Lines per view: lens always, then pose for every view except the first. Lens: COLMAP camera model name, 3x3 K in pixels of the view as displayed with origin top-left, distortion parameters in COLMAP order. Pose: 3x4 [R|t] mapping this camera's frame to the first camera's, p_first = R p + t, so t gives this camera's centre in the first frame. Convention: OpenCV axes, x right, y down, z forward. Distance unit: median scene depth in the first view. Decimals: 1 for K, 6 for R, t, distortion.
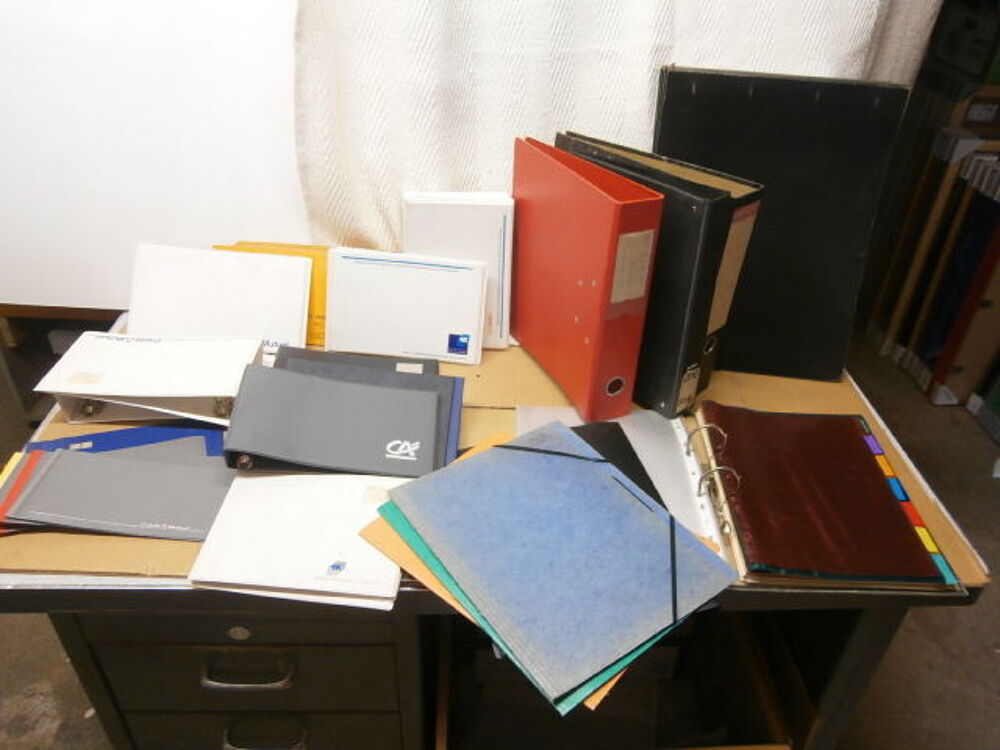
lens RADIAL K [[792.8, 0, 496.2], [0, 792.8, 366.1], [0, 0, 1]] dist [-0.015594, -0.002617]
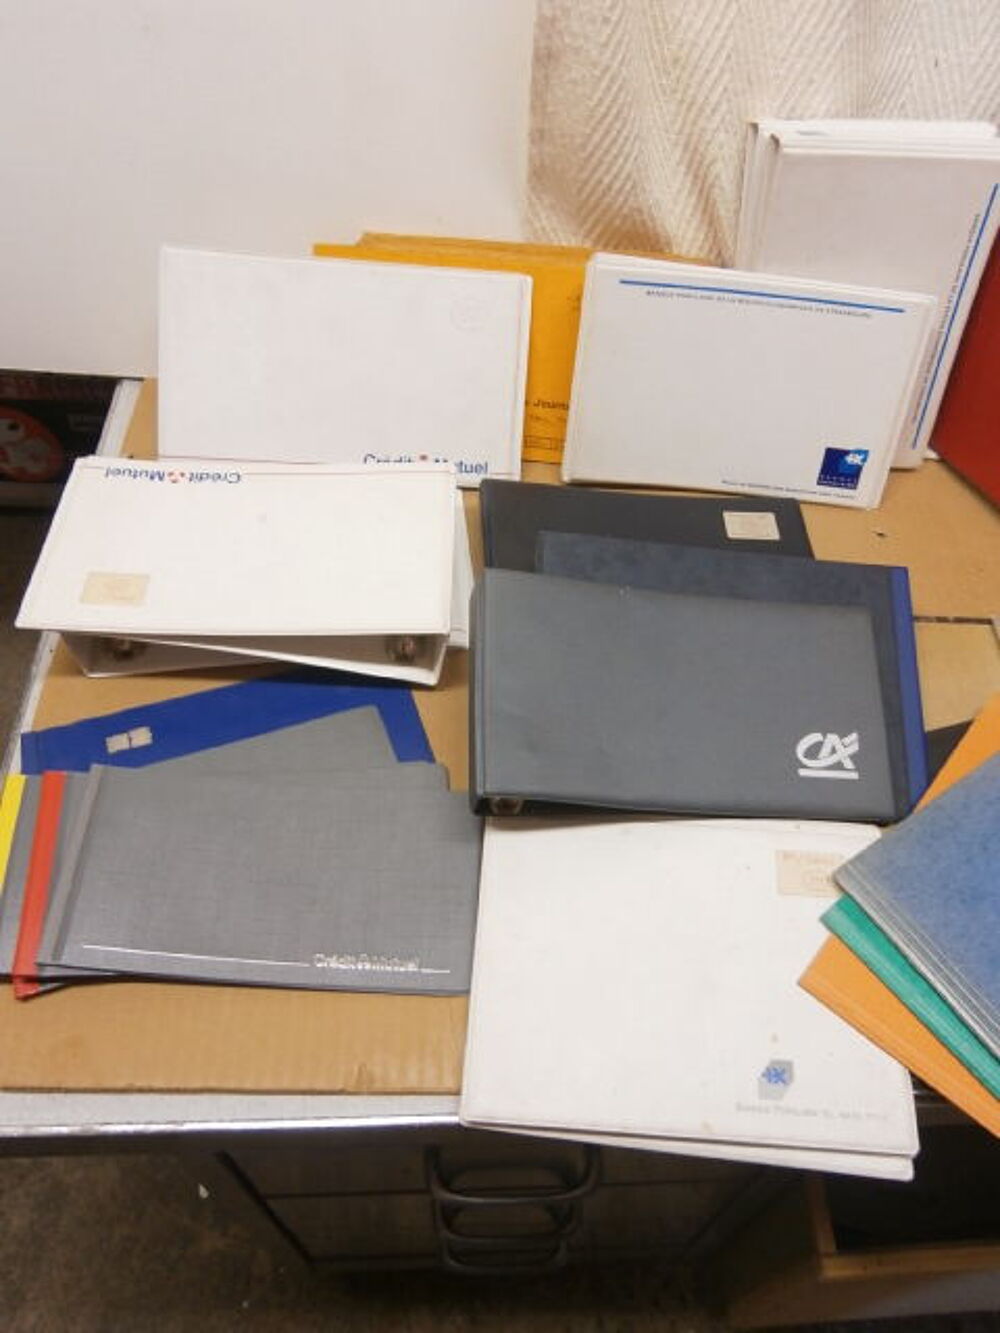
lens RADIAL K [[1032.2, 0, 501.3], [0, 1032.2, 651.1], [0, 0, 1]] dist [-0.007376, 0.002943]
pose [[0.999996, -0.002159, 0.001708, -0.278135], [0.001540, 0.952932, 0.303180, -0.121422], [-0.002283, -0.303176, 0.952932, 0.399102]]
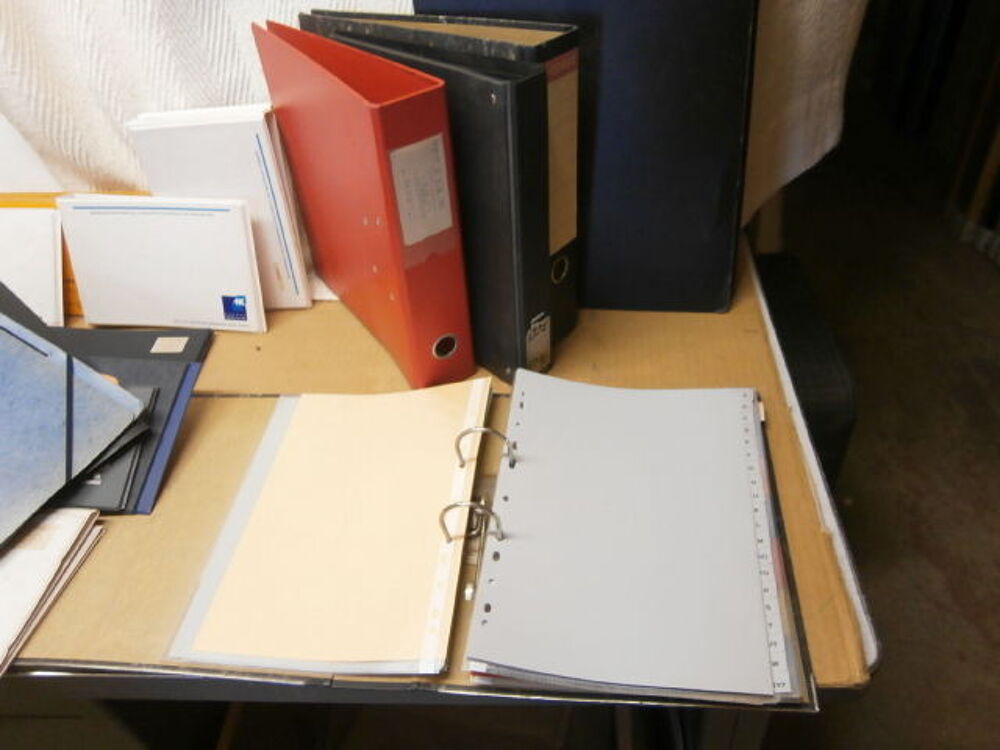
lens RADIAL K [[789.8, 0, 501.7], [0, 789.8, 352.3], [0, 0, 1]] dist [-0.042108, 0.064294]
pose [[0.986149, -0.047231, -0.158993, 0.359850], [0.065788, 0.991351, 0.113553, -0.059329], [0.152255, -0.122440, 0.980728, 0.300717]]
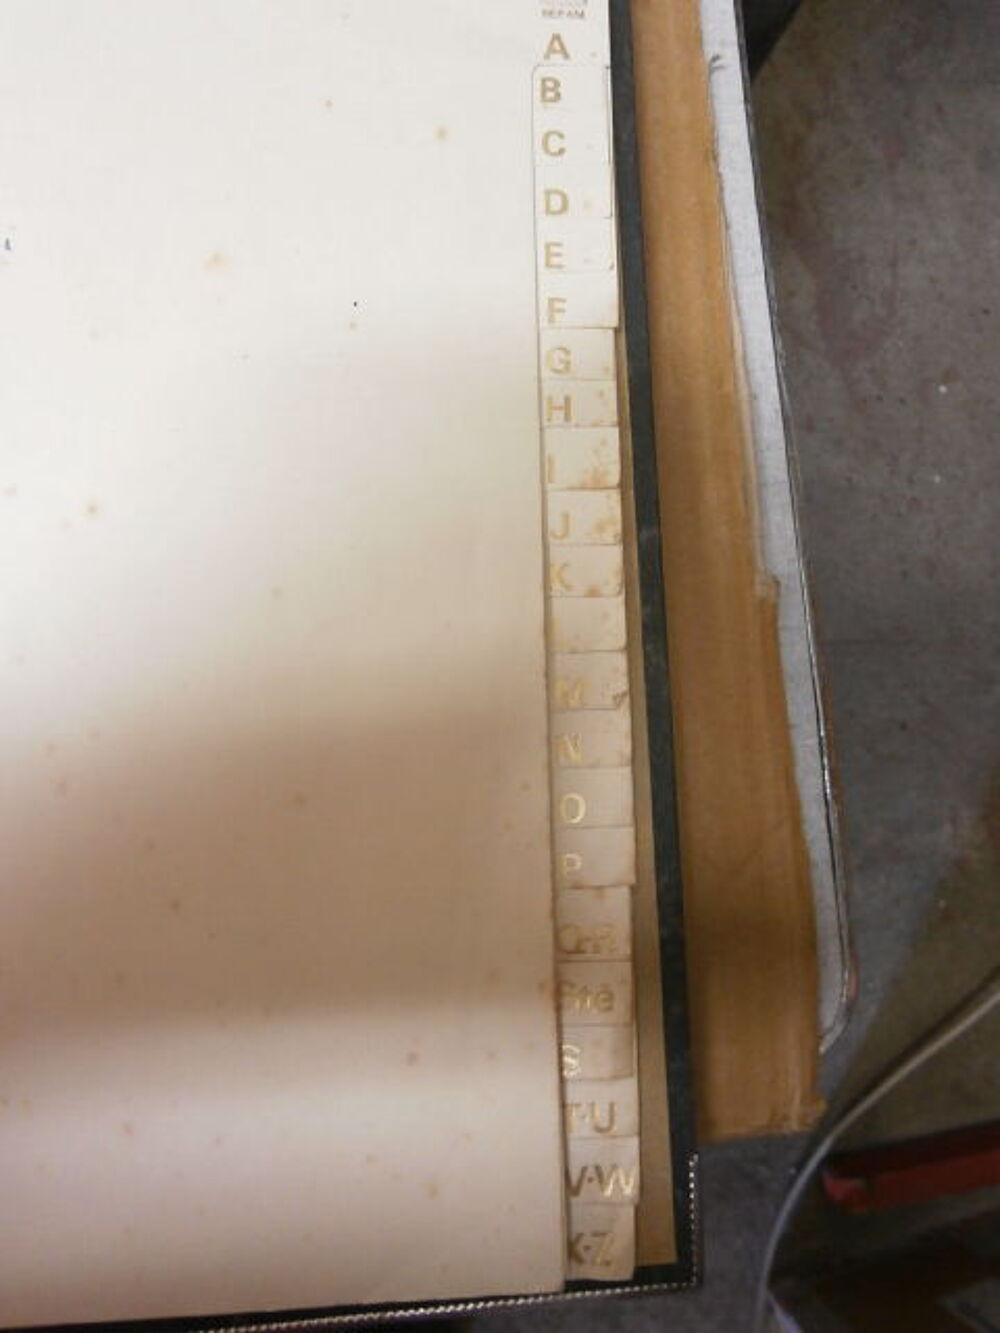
lens RADIAL K [[1009.2, 0, 520.5], [0, 1009.2, 672.1], [0, 0, 1]] dist [-0.050891, 0.065448]
pose [[0.989641, -0.045508, 0.136161, 0.410158], [-0.078033, 0.625584, 0.776245, -0.009619], [-0.120505, -0.778829, 0.615552, 0.752505]]
